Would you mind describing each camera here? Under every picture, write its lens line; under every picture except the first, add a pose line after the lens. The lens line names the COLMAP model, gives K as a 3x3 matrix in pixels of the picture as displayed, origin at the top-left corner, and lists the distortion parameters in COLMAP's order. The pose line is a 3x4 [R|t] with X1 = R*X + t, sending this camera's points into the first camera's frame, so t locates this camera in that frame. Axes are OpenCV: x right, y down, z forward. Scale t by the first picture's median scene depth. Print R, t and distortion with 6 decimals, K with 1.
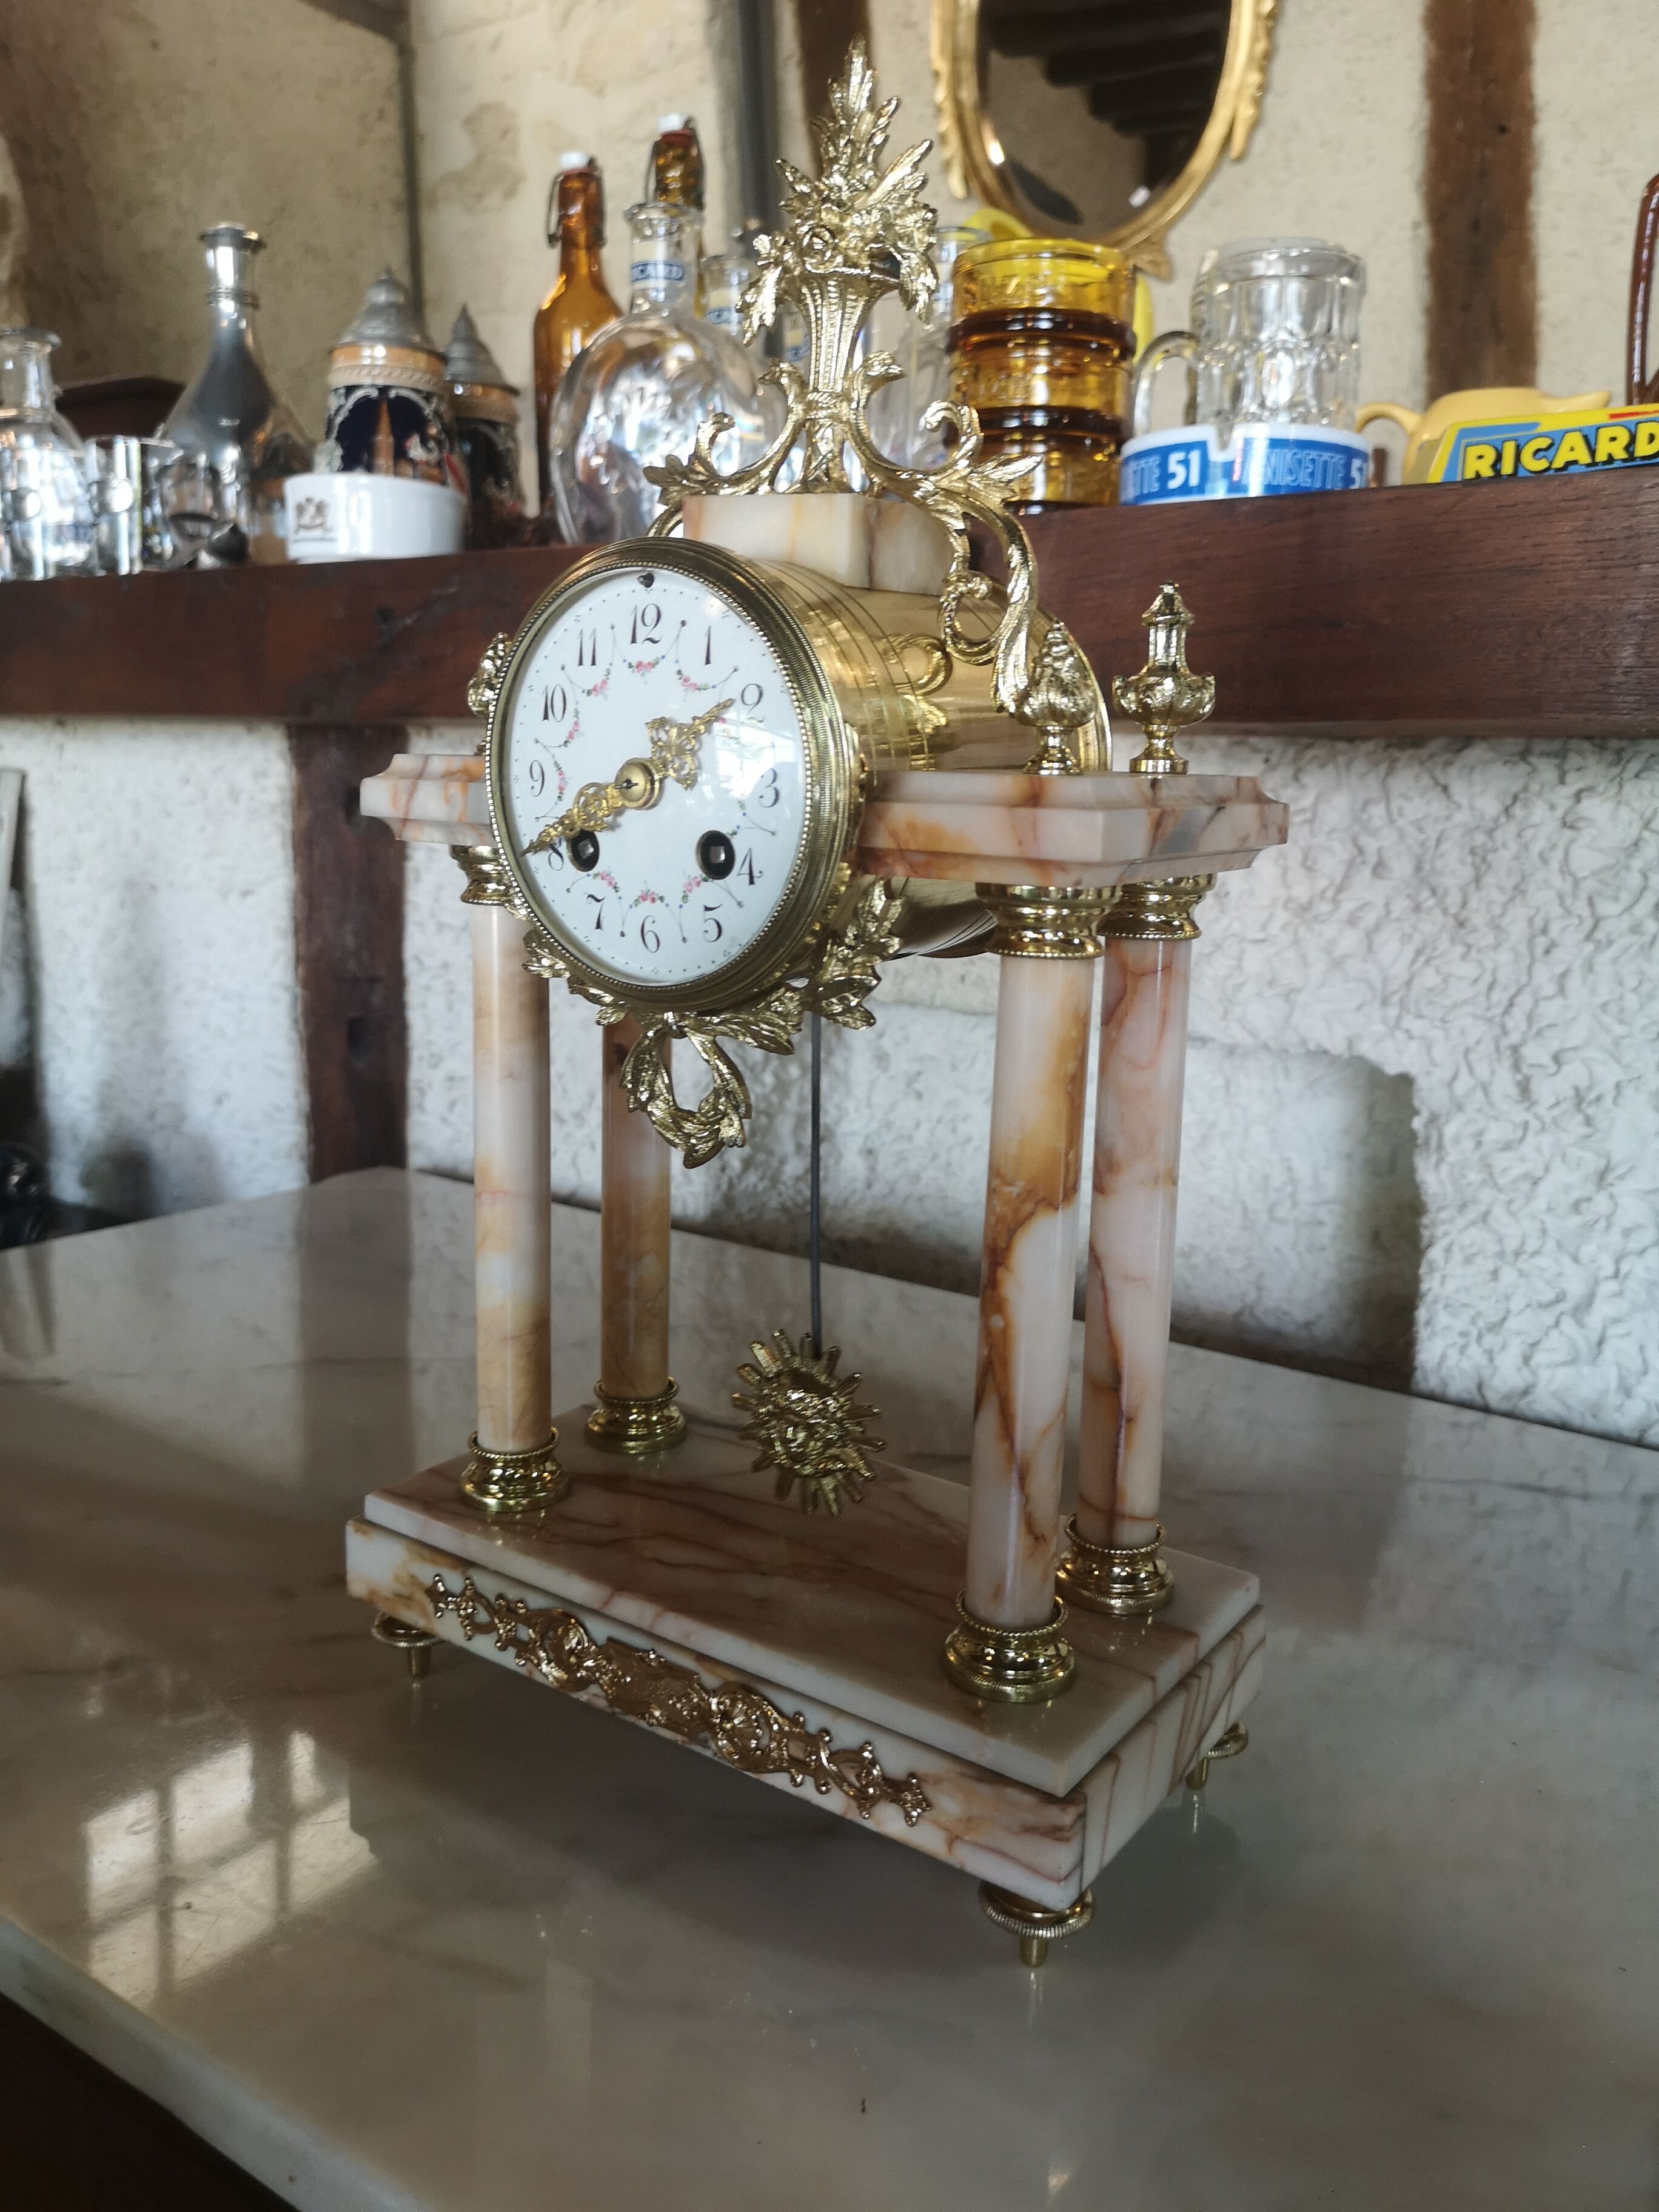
lens RADIAL K [[1709.9, 0, 829.5], [0, 1709.9, 1106.0], [0, 0, 1]] dist [0.012666, 0.000845]
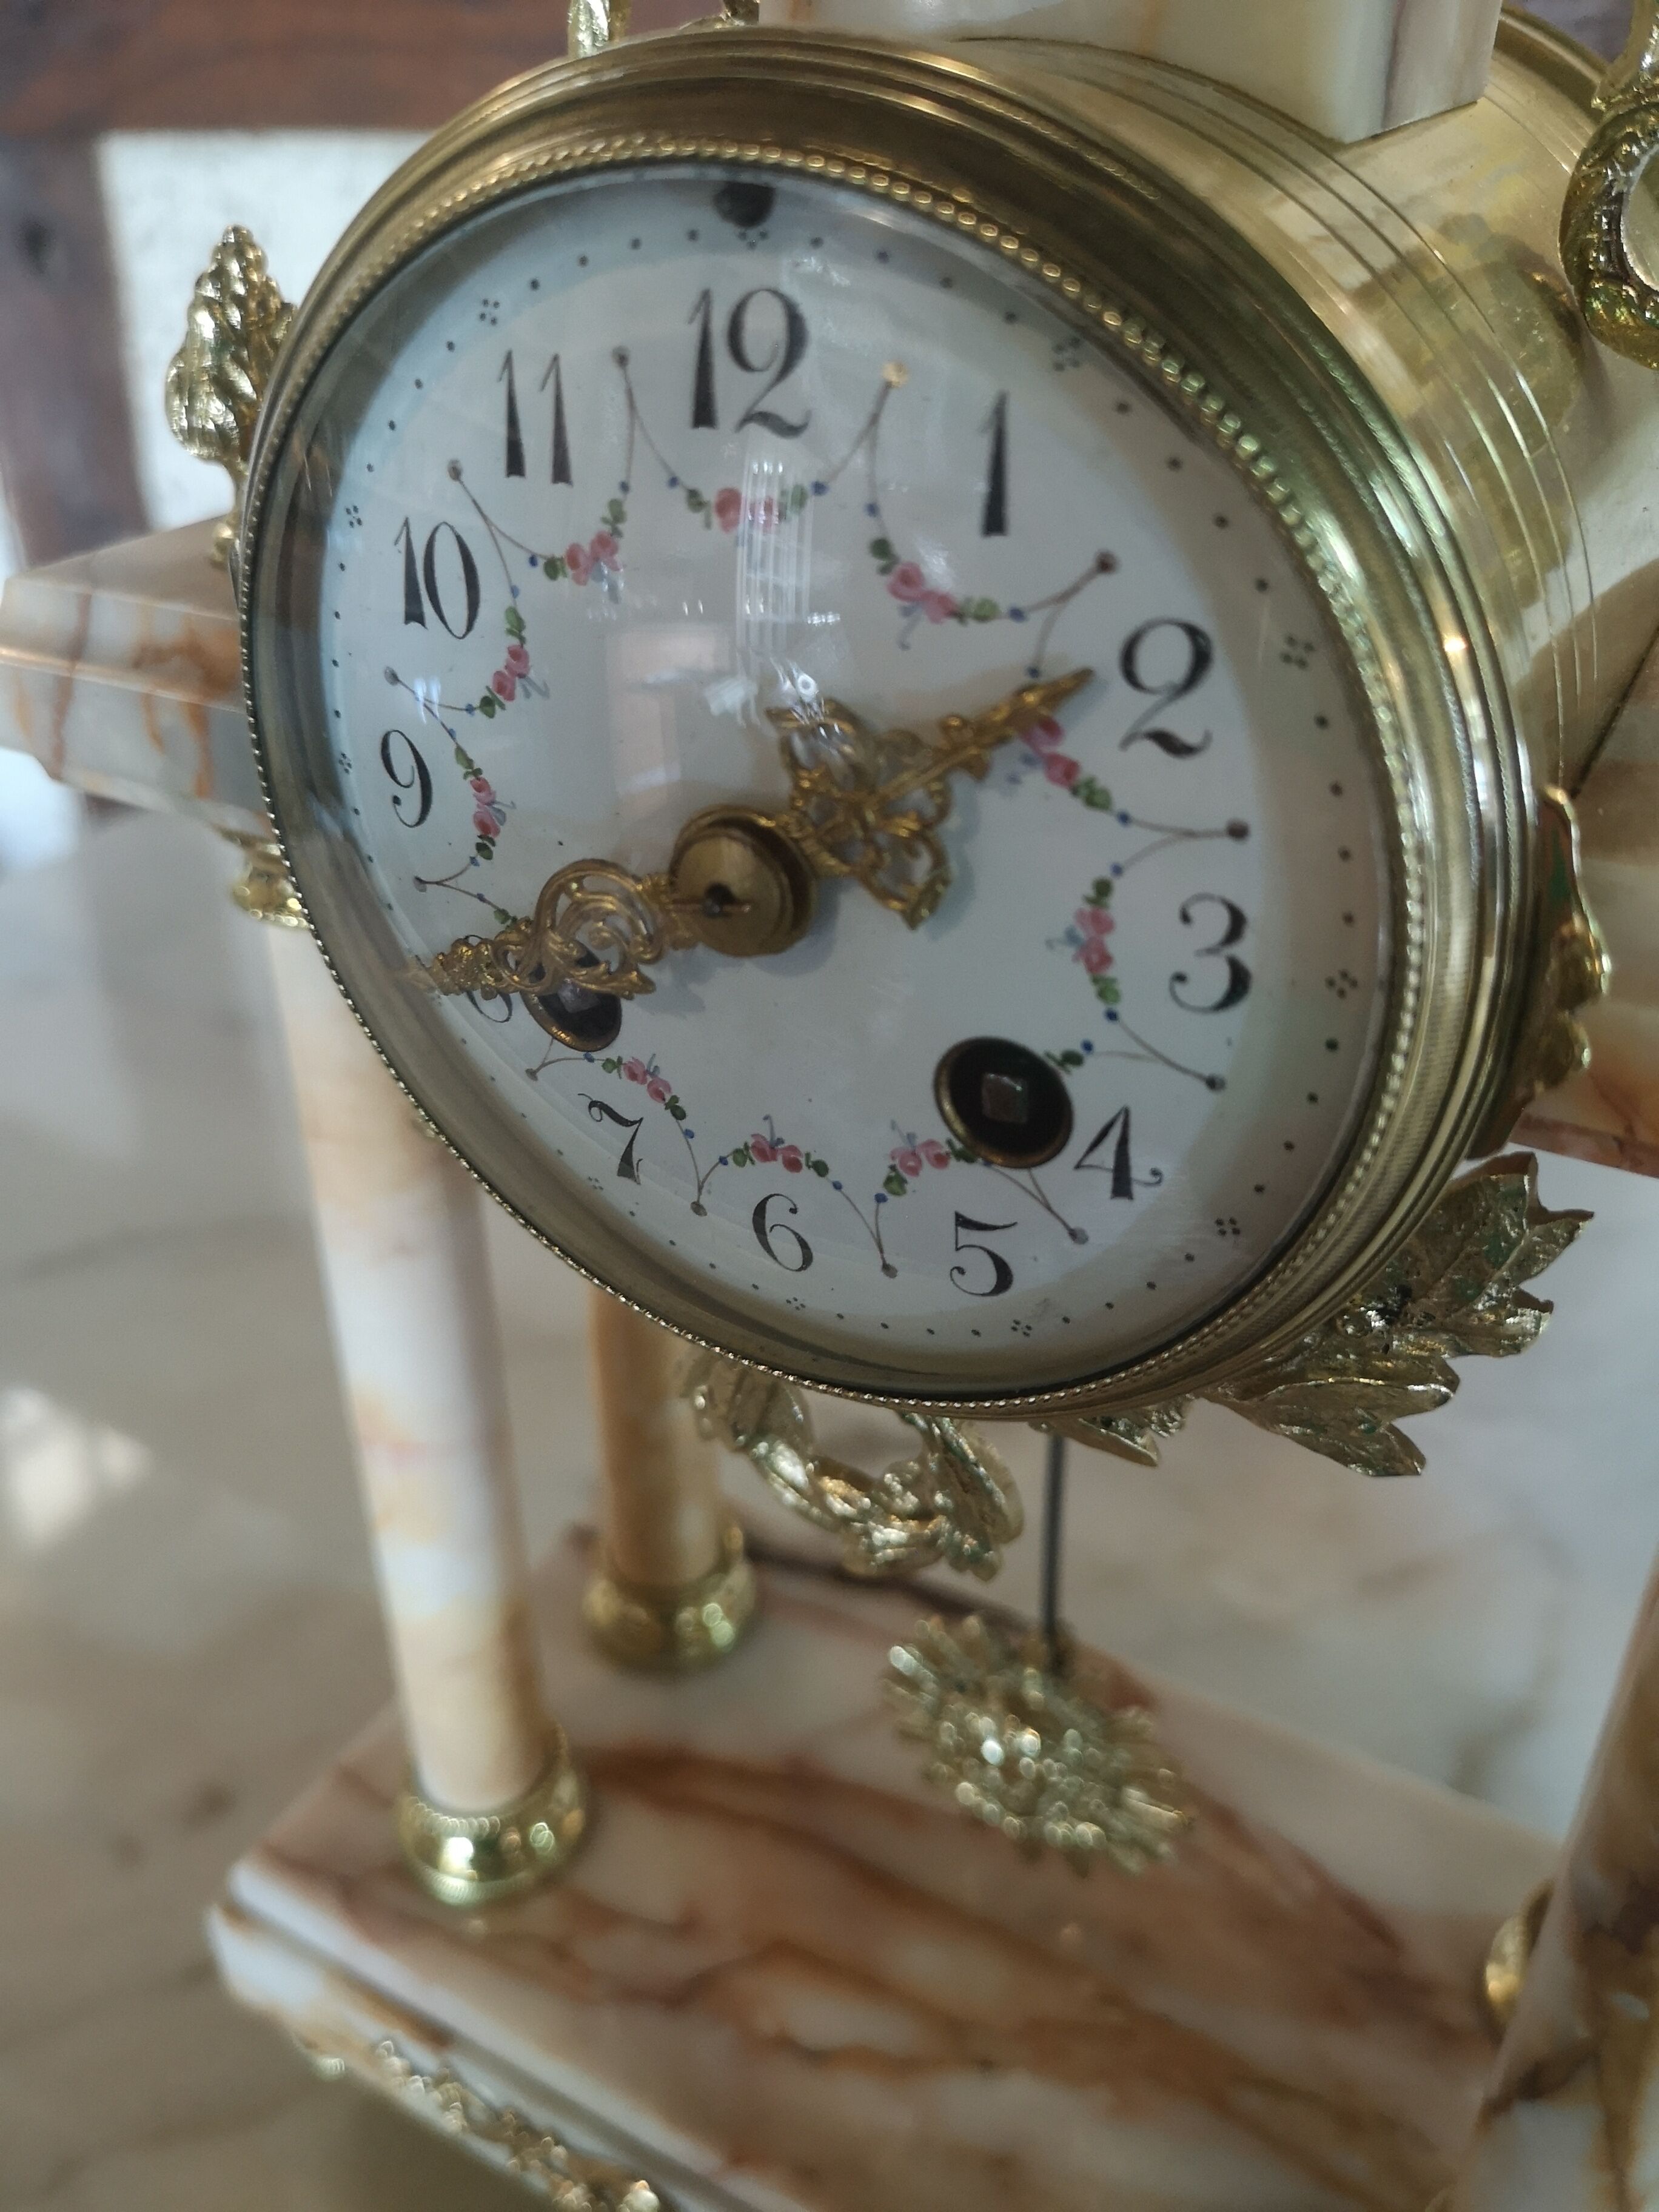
lens RADIAL K [[1775.9, 0, 833.2], [0, 1775.9, 1061.6], [0, 0, 1]] dist [-0.003361, -0.007177]
pose [[0.994692, -0.076606, 0.068692, -0.061272], [0.051062, 0.947109, 0.316825, -0.132336], [-0.089329, -0.311636, 0.945993, 0.340647]]
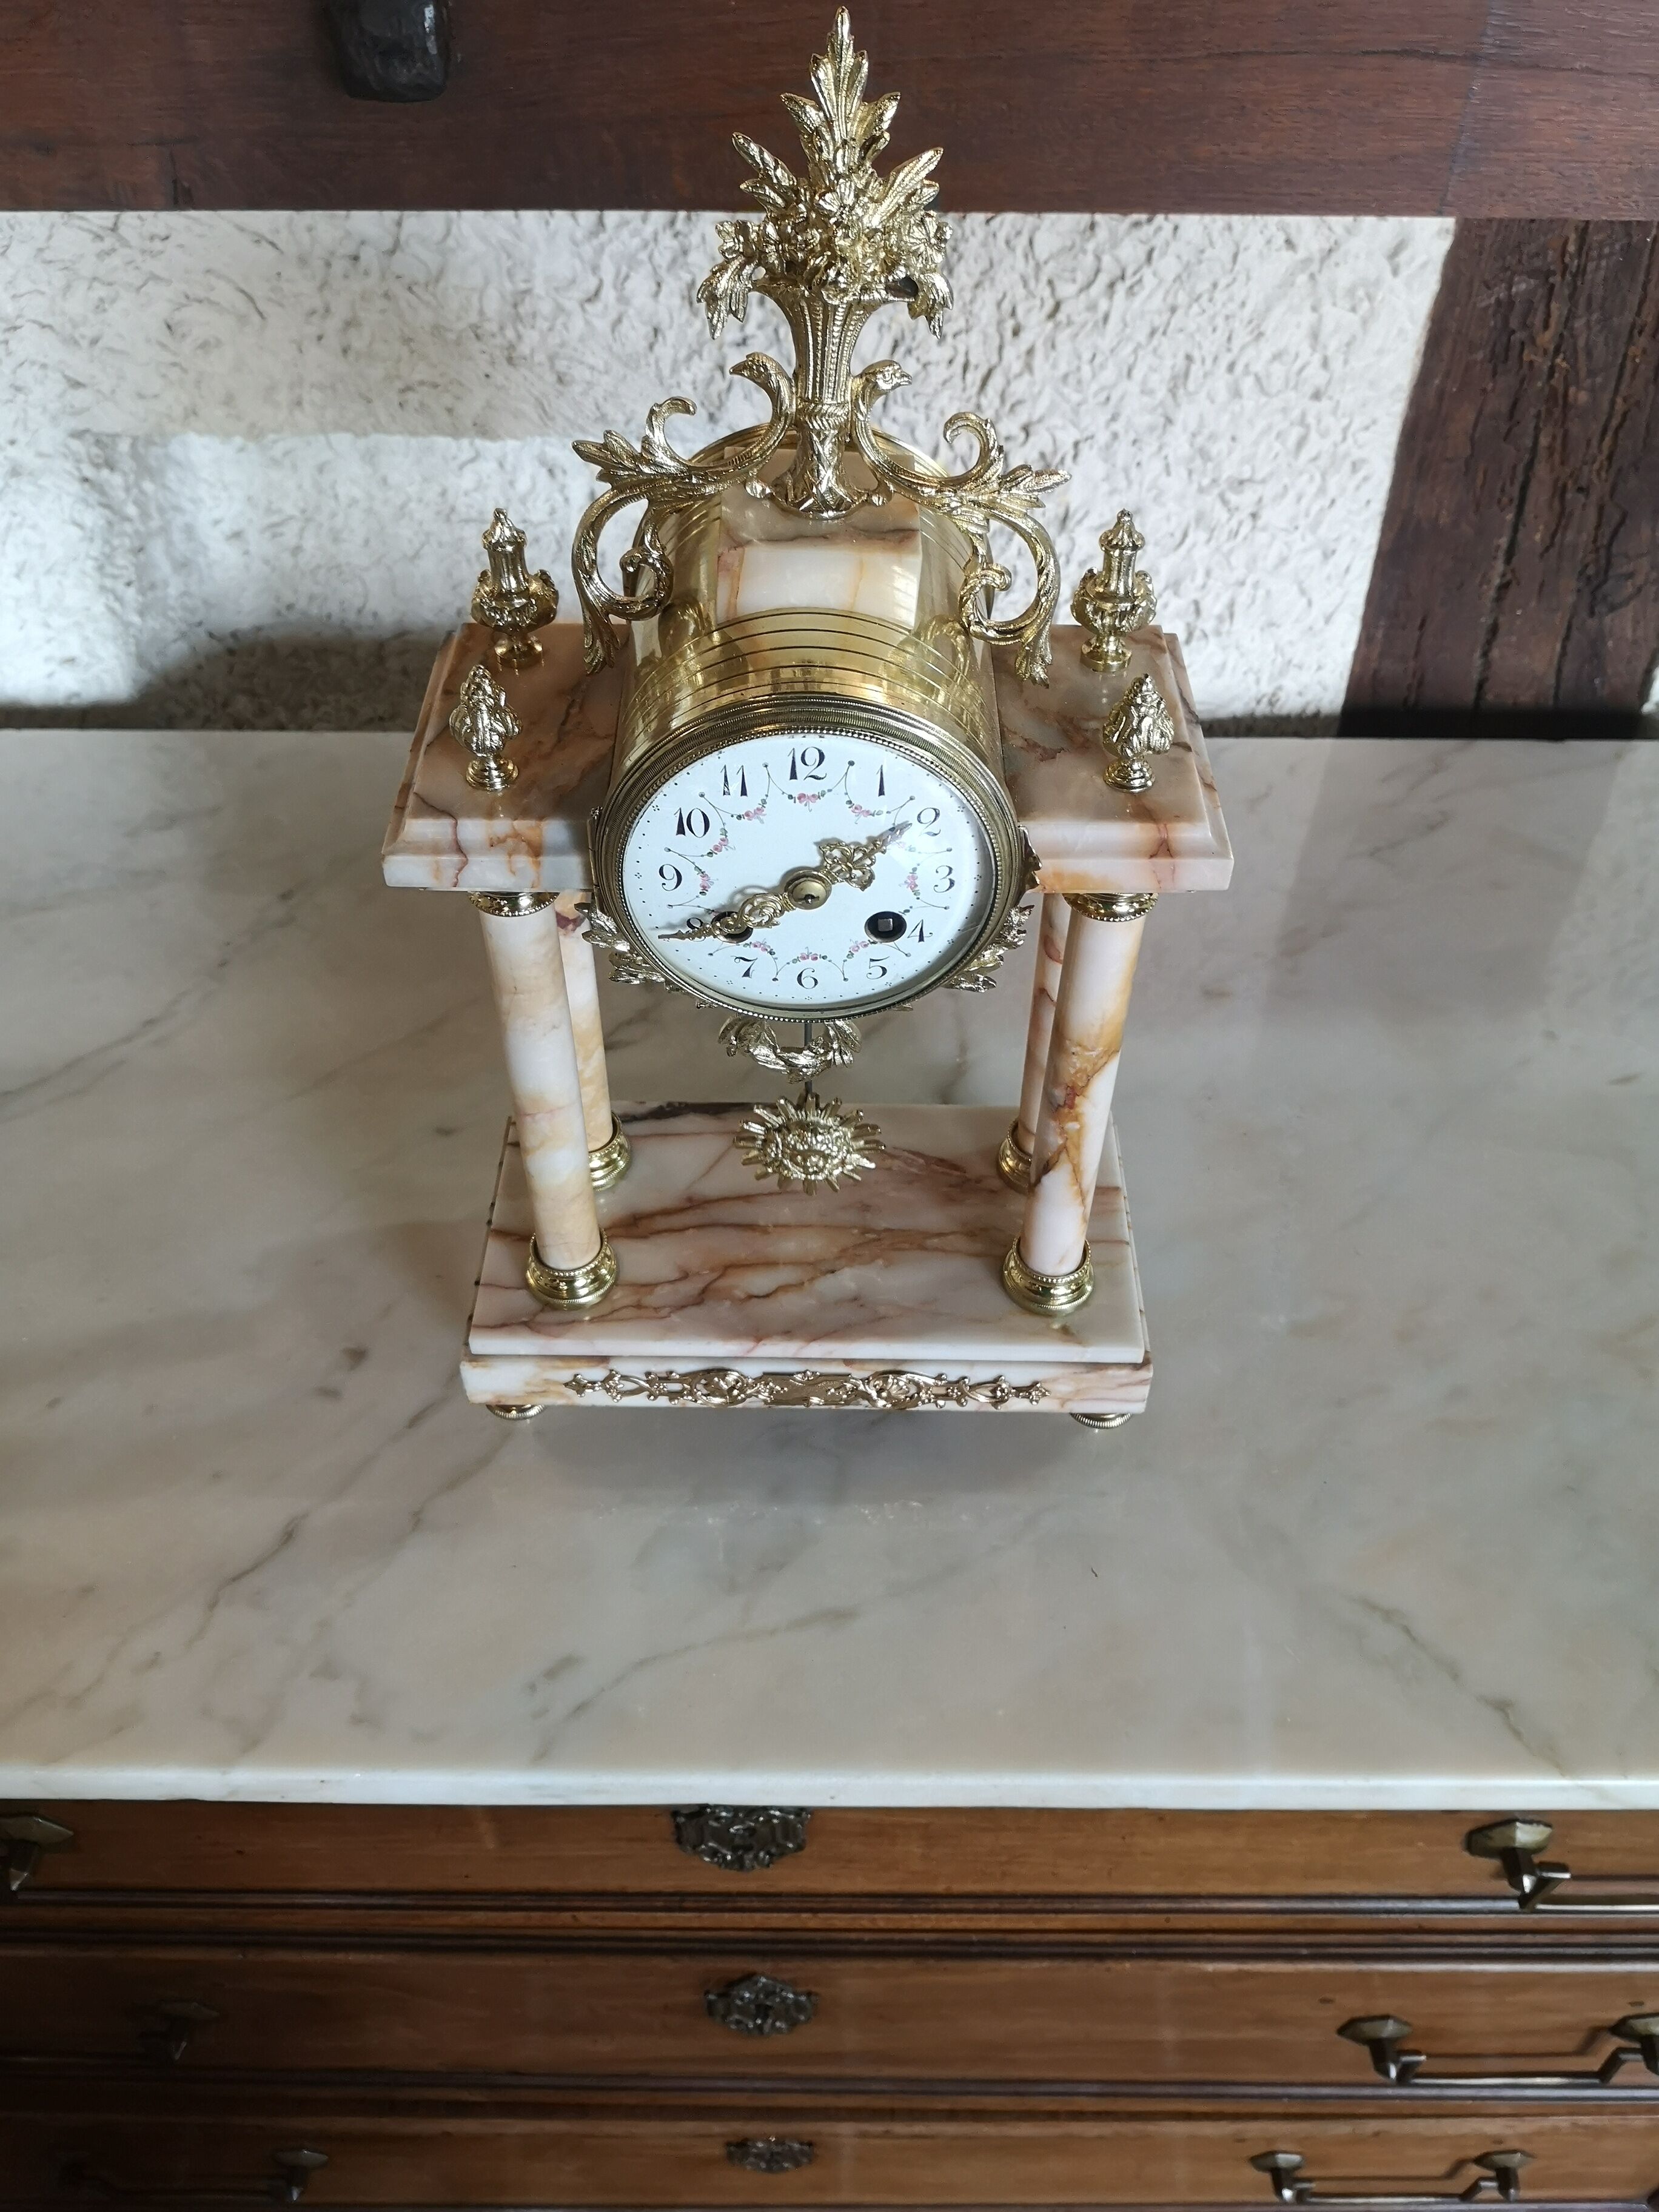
lens RADIAL K [[1741.3, 0, 829.5], [0, 1741.3, 1106.0], [0, 0, 1]] dist [-0.004090, -0.022576]
pose [[0.826846, -0.420761, 0.373209, -0.293278], [0.130524, 0.789006, 0.600360, -0.379783], [-0.547073, -0.447693, 0.707306, 0.069346]]
